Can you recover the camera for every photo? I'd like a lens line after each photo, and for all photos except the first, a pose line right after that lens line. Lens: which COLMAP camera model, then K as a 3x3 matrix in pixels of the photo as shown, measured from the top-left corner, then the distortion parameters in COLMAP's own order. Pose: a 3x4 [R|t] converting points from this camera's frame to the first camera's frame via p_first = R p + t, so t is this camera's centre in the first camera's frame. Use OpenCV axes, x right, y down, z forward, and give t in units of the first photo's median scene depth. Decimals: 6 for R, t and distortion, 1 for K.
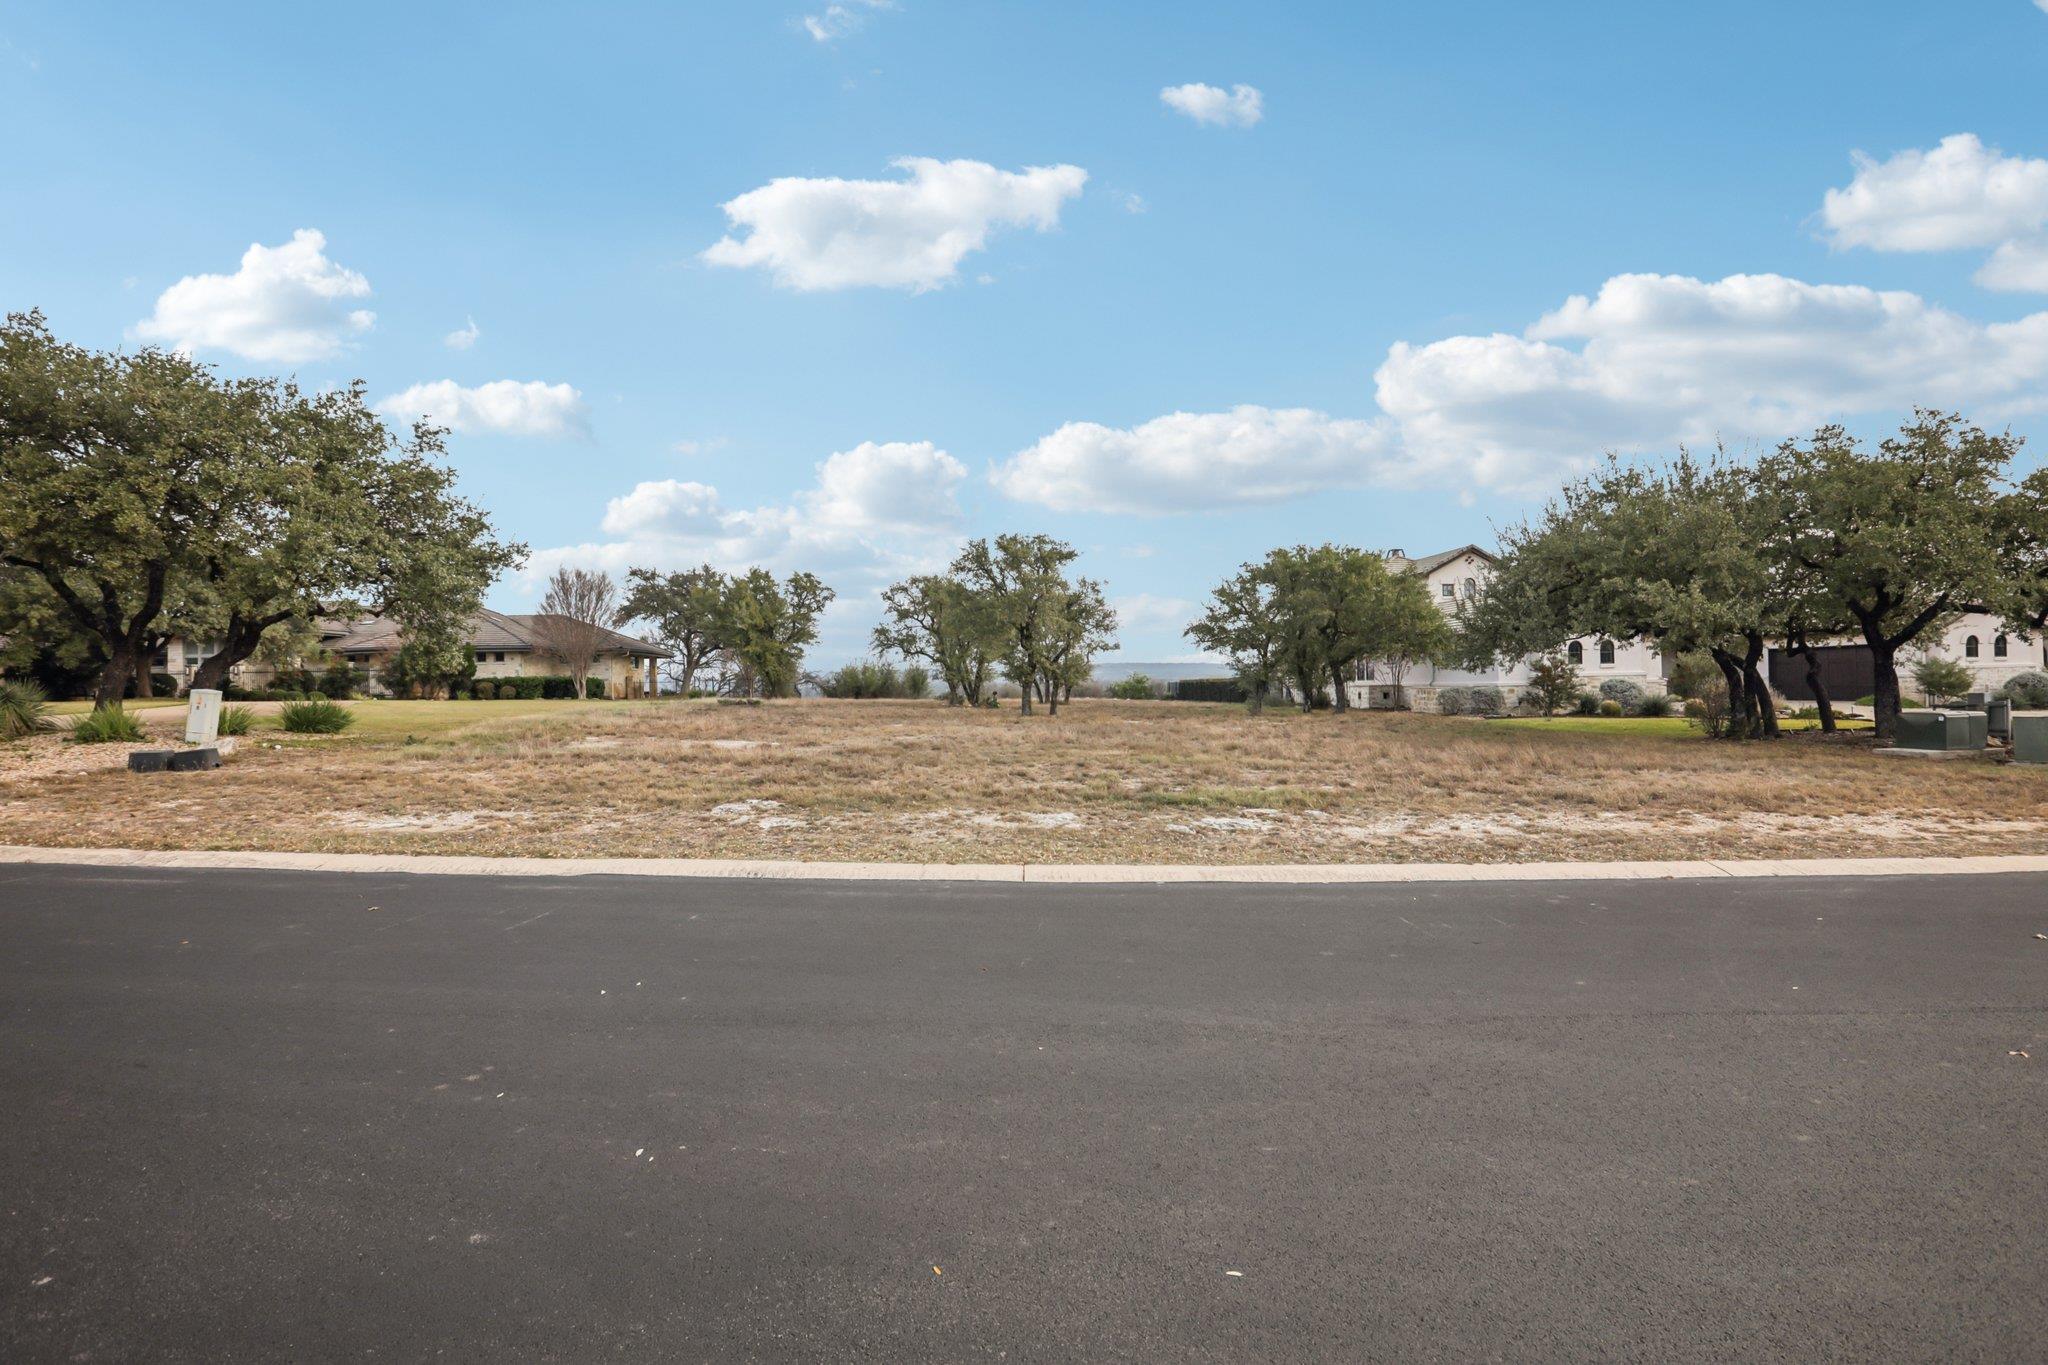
lens RADIAL K [[913.2, 0, 1024.0], [0, 913.2, 682.5], [0, 0, 1]] dist [-0.019372, 0.000345]
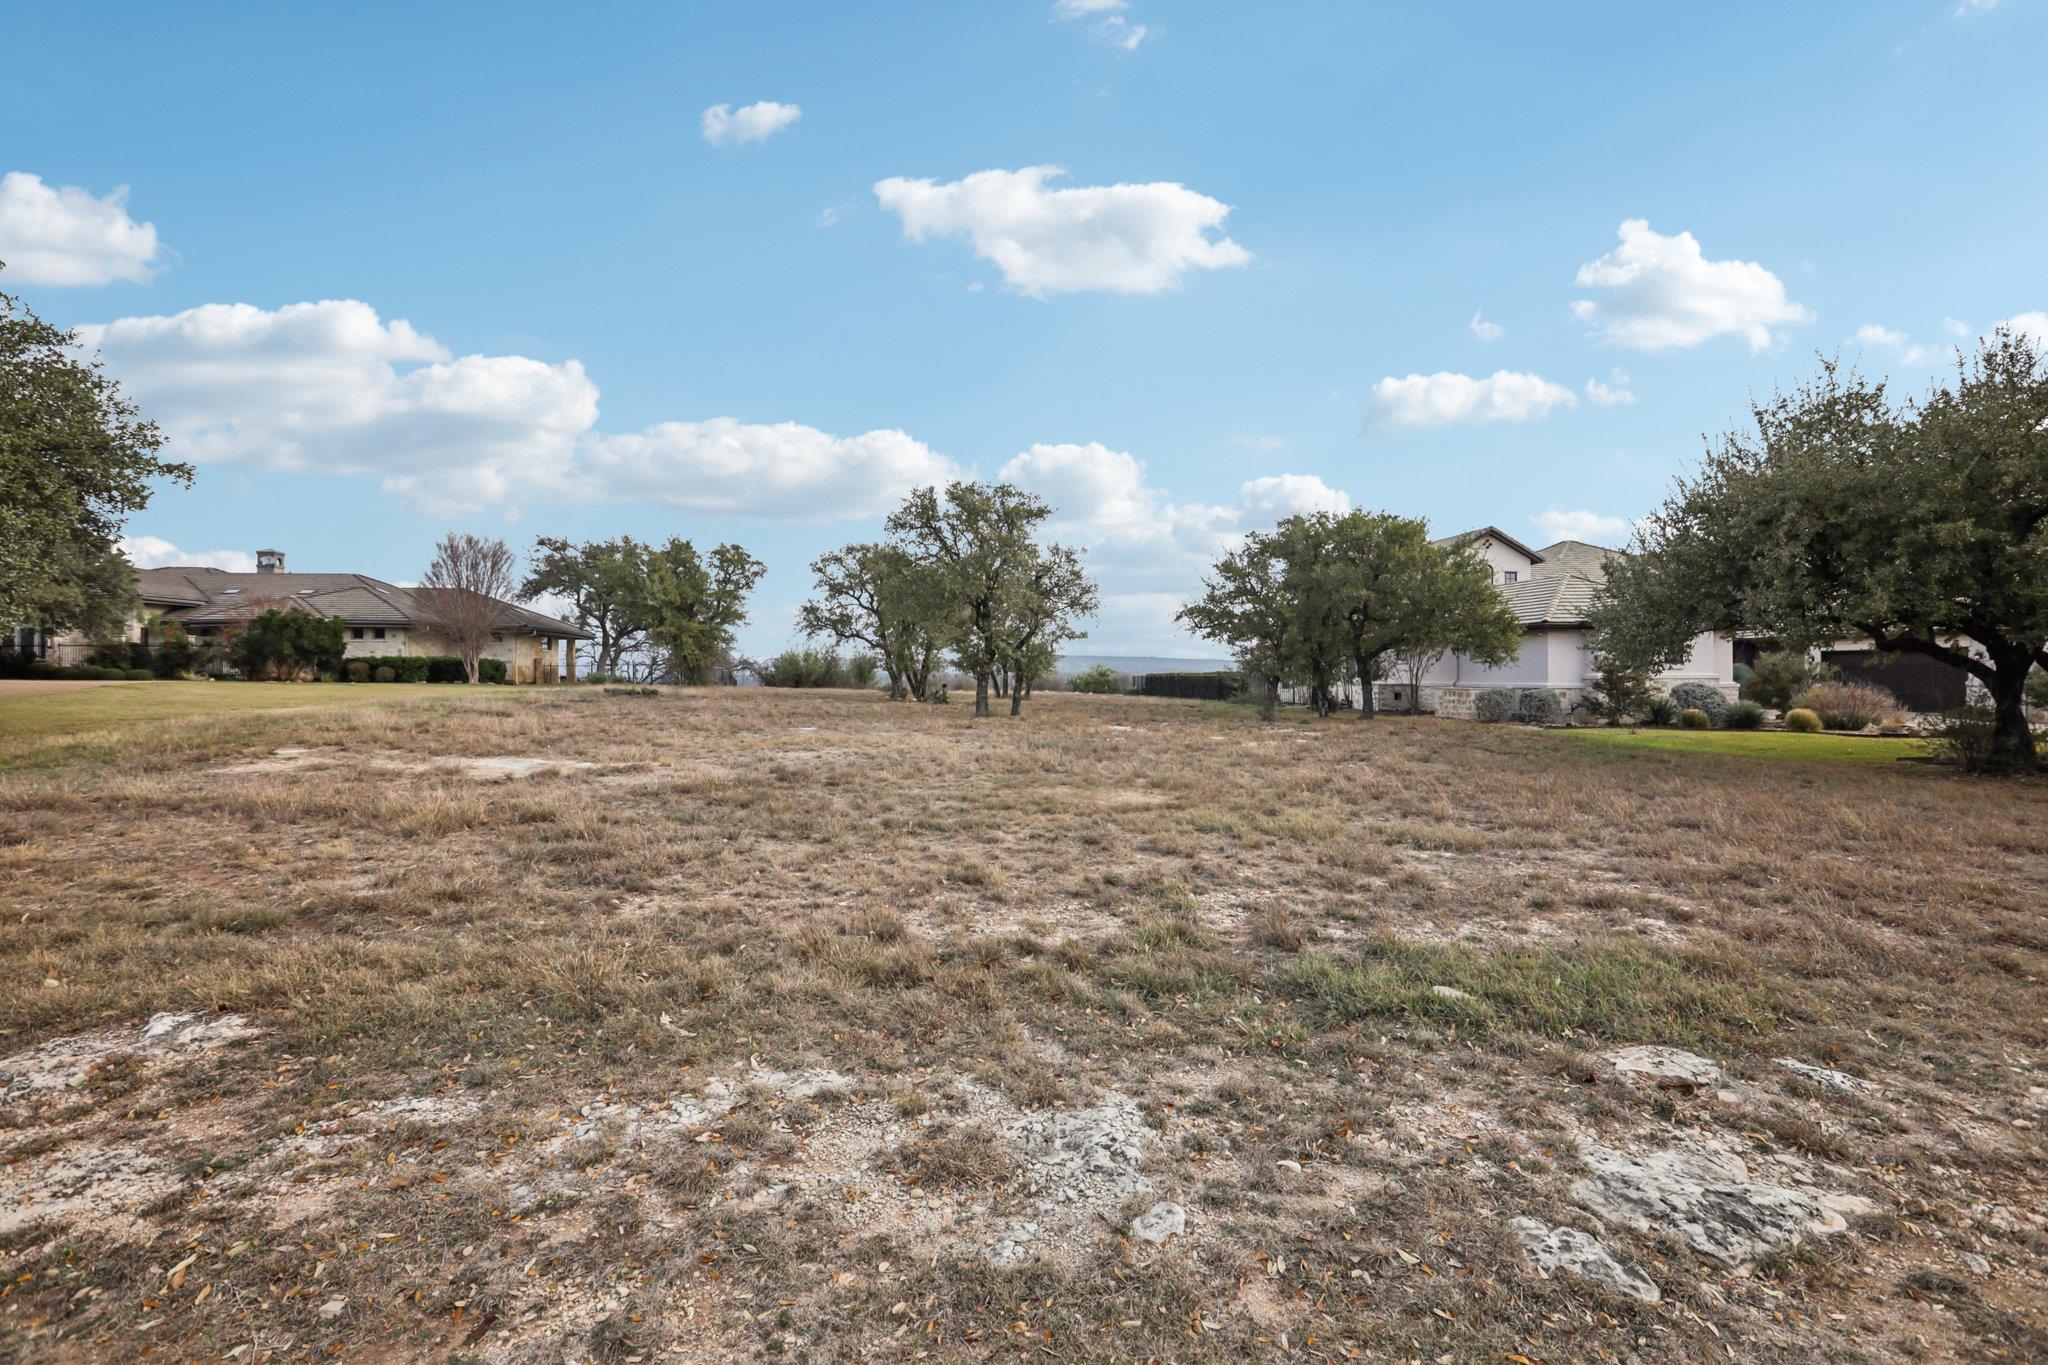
lens RADIAL K [[913.2, 0, 1024.0], [0, 913.2, 682.5], [0, 0, 1]] dist [-0.019372, 0.000345]
pose [[0.998629, 0.017603, 0.049292, -0.000302], [-0.018082, 0.999793, 0.009304, -0.000446], [-0.049118, -0.010182, 0.998741, 0.151224]]
